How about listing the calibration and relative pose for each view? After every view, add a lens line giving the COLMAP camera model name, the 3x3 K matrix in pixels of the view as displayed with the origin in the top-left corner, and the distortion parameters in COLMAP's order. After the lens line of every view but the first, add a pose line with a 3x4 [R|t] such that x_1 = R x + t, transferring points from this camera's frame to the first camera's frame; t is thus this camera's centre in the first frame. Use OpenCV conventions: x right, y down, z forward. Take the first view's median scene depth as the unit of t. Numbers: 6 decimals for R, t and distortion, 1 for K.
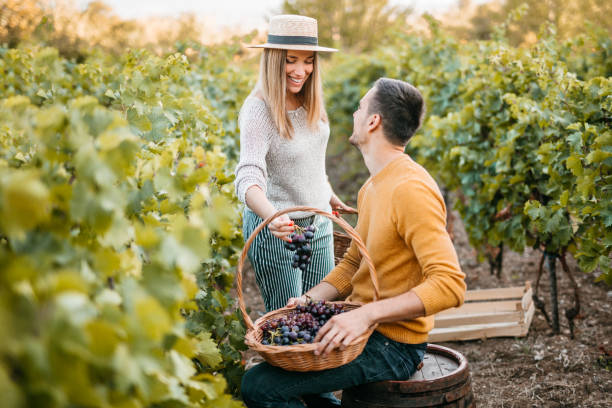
lens RADIAL K [[950.4, 0, 321.7], [0, 950.4, 202.7], [0, 0, 1]] dist [-0.000086, 0.023184]
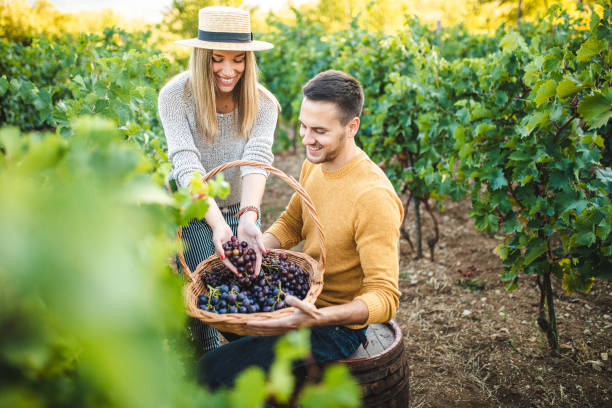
lens RADIAL K [[590.4, 0, 306.0], [0, 590.4, 204.0], [0, 0, 1]] dist [-0.031231, 0.037397]
pose [[0.984988, -0.049343, 0.165421, -0.039665], [0.028763, 0.991793, 0.124577, -0.041638], [-0.170211, -0.117949, 0.978323, 0.241769]]
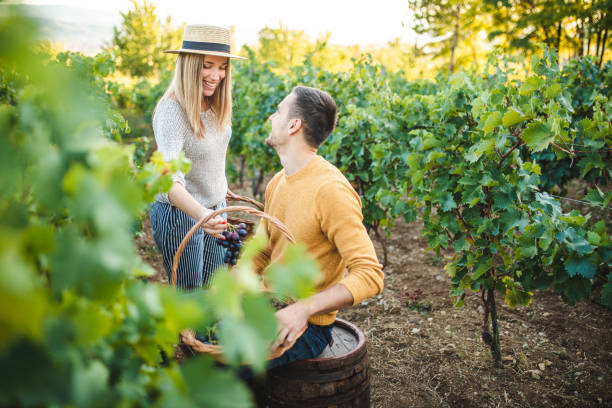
lens RADIAL K [[590.4, 0, 306.0], [0, 590.4, 204.0], [0, 0, 1]] dist [-0.031231, 0.037397]
pose [[0.961265, -0.007631, 0.275521, -0.075186], [-0.007405, 0.998541, 0.053494, -0.019840], [-0.275527, -0.053462, 0.959806, 0.215709]]
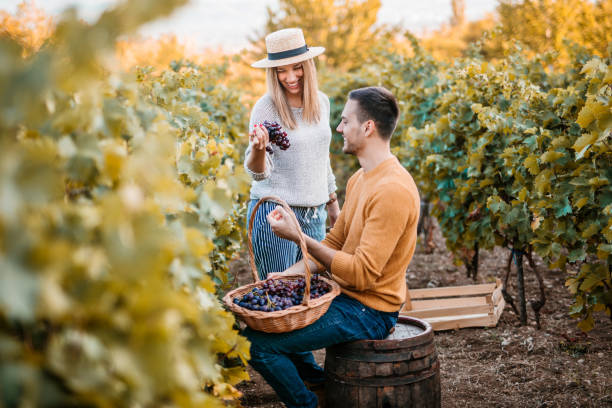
lens RADIAL K [[997.1, 0, 247.8], [0, 997.1, 203.2], [0, 0, 1]] dist [0.014715, 0.050257]
pose [[0.998279, 0.001052, -0.058642, -0.001489], [-0.002682, 0.999612, -0.027718, 0.031848], [0.058590, 0.027828, 0.997894, -0.164433]]
